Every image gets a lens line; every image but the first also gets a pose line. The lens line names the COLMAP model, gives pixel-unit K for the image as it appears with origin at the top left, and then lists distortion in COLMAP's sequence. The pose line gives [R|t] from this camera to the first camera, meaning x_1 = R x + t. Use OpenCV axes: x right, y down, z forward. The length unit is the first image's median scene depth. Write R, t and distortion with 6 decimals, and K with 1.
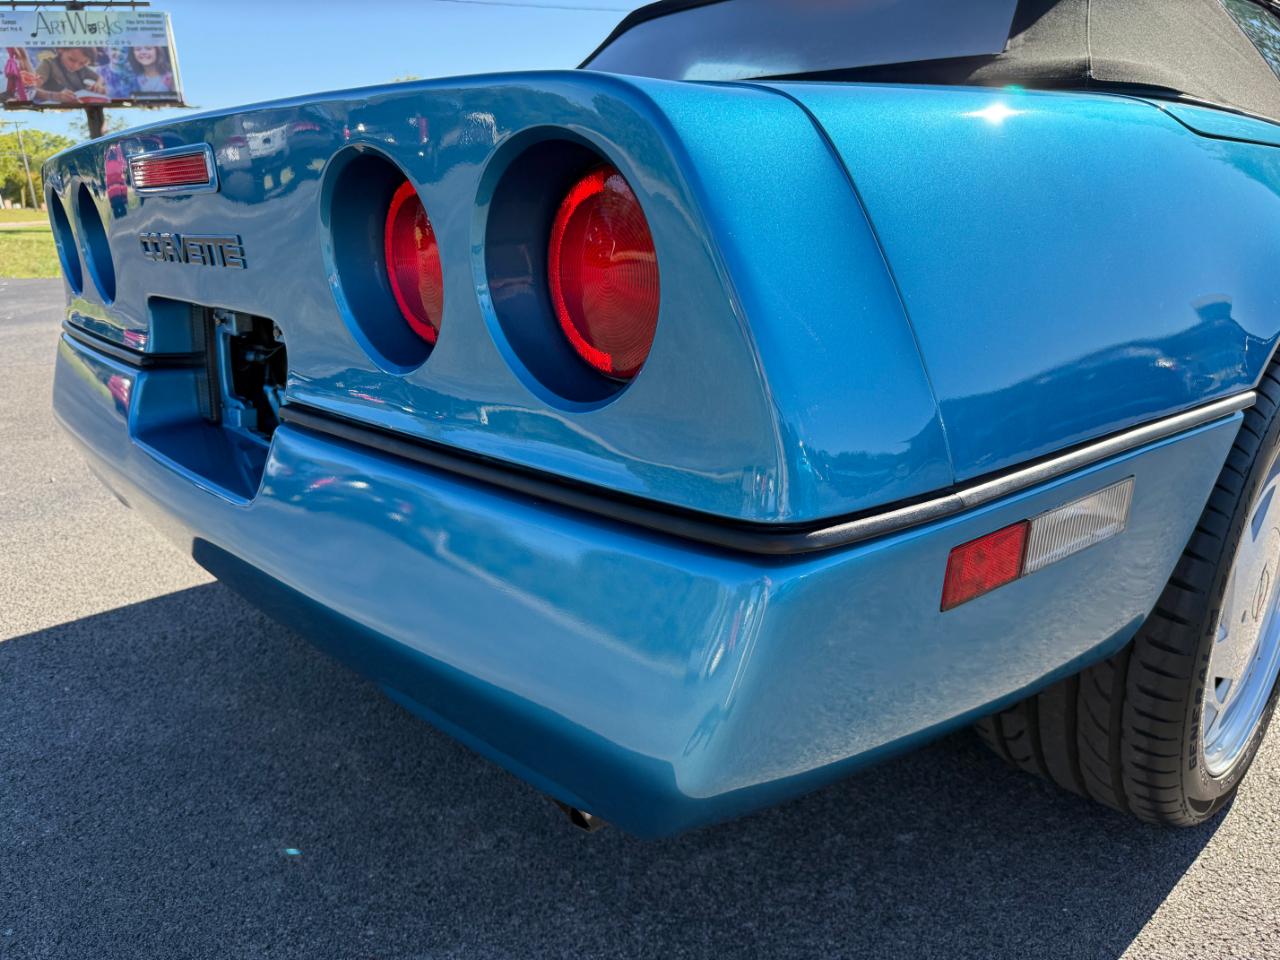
lens RADIAL K [[937.9, 0, 626.6], [0, 937.9, 479.0], [0, 0, 1]] dist [0.006198, -0.017528]
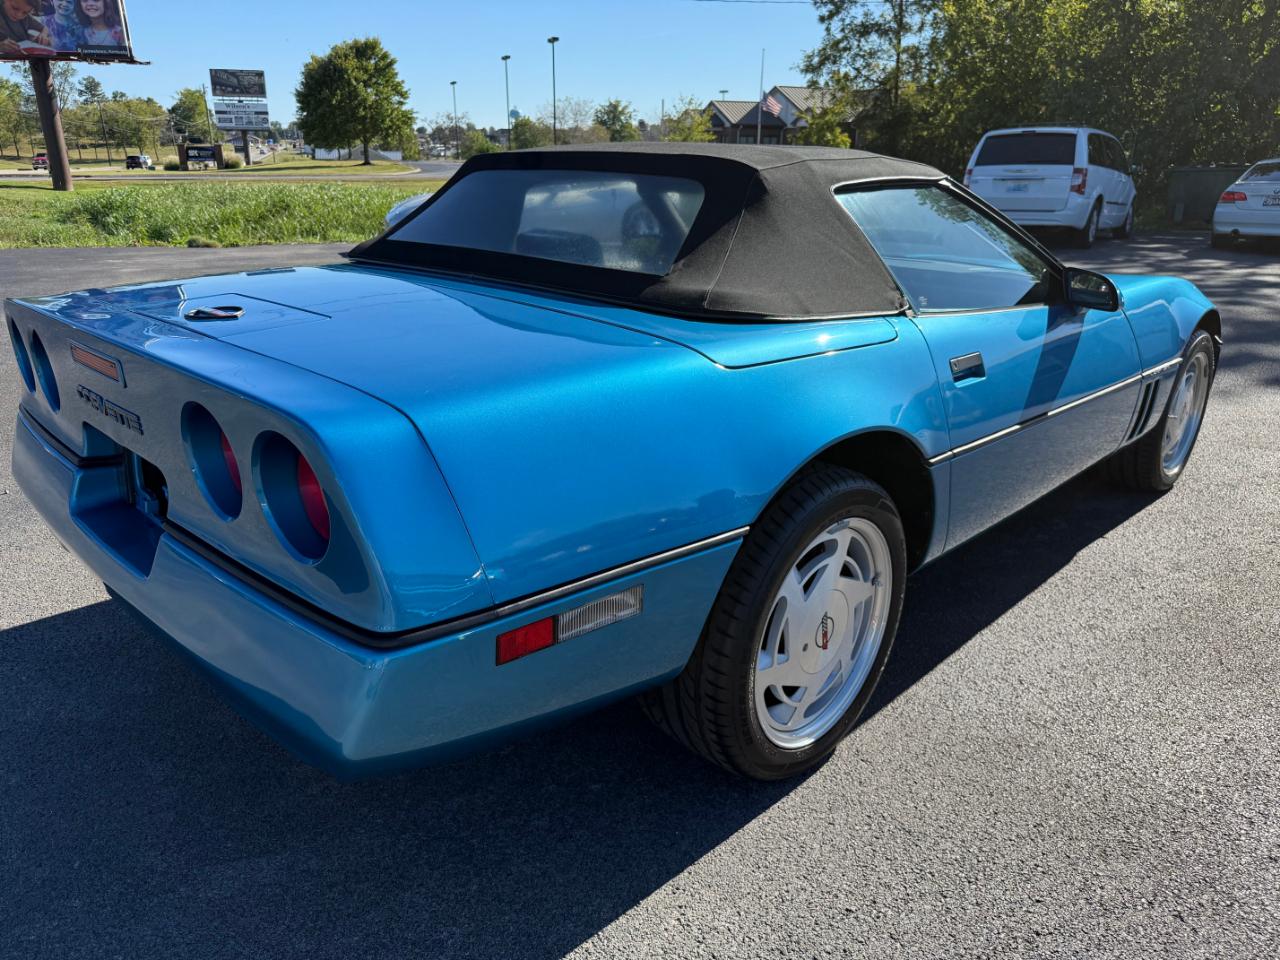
lens RADIAL K [[937.9, 0, 629.1], [0, 937.9, 479.0], [0, 0, 1]] dist [0.006198, -0.017528]
pose [[0.998751, 0.018930, 0.046243, 0.267587], [-0.020512, 0.999212, 0.033977, -0.165856], [-0.045563, -0.034883, 0.998352, -0.491482]]
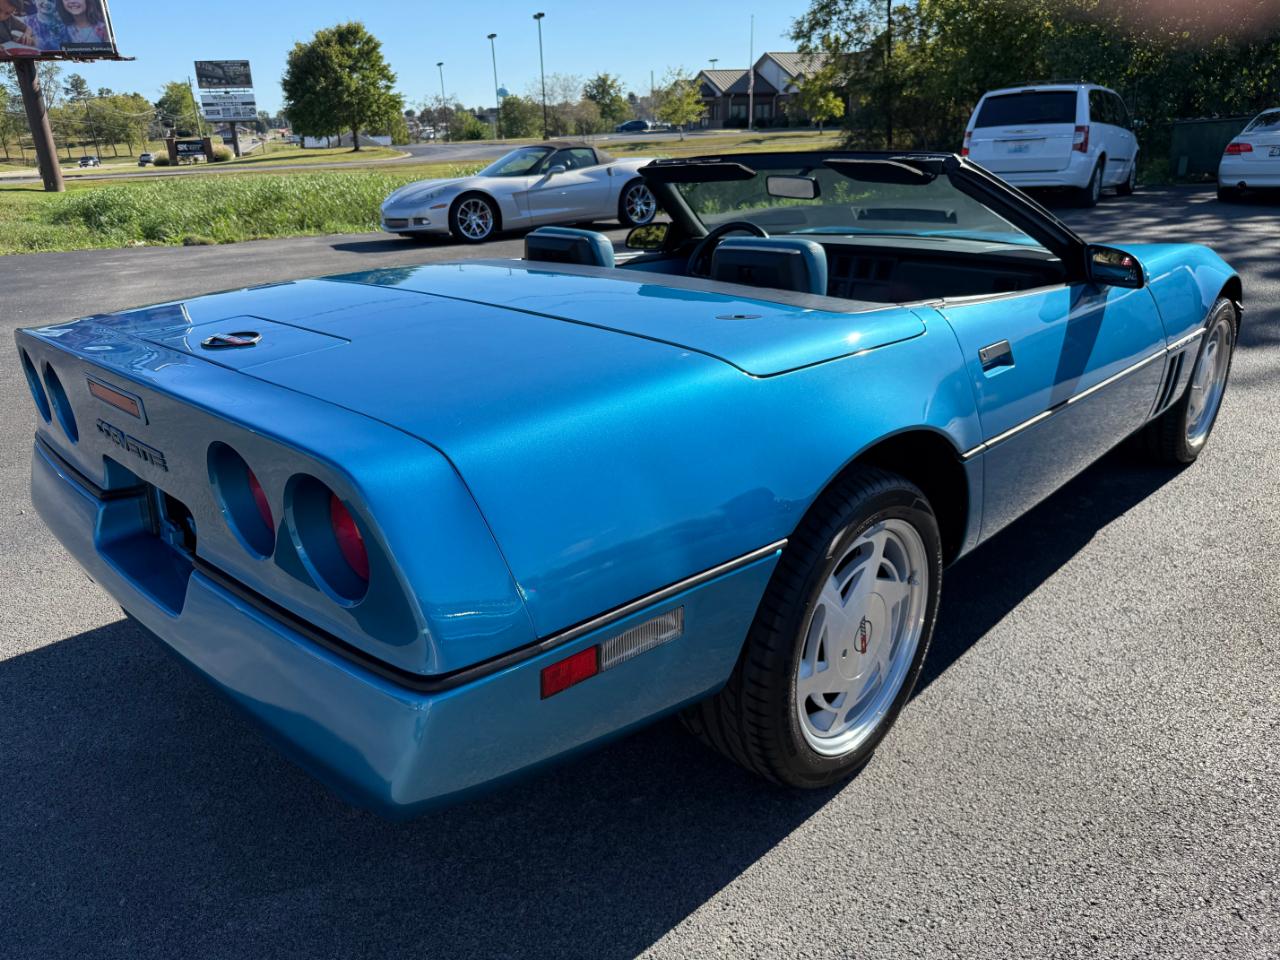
lens RADIAL K [[937.9, 0, 623.8], [0, 937.9, 478.2], [0, 0, 1]] dist [0.006198, -0.017528]
pose [[0.999065, -0.023527, 0.036268, 0.231031], [0.021391, 0.998076, 0.058197, -0.217222], [-0.037568, -0.057367, 0.997646, -0.461250]]
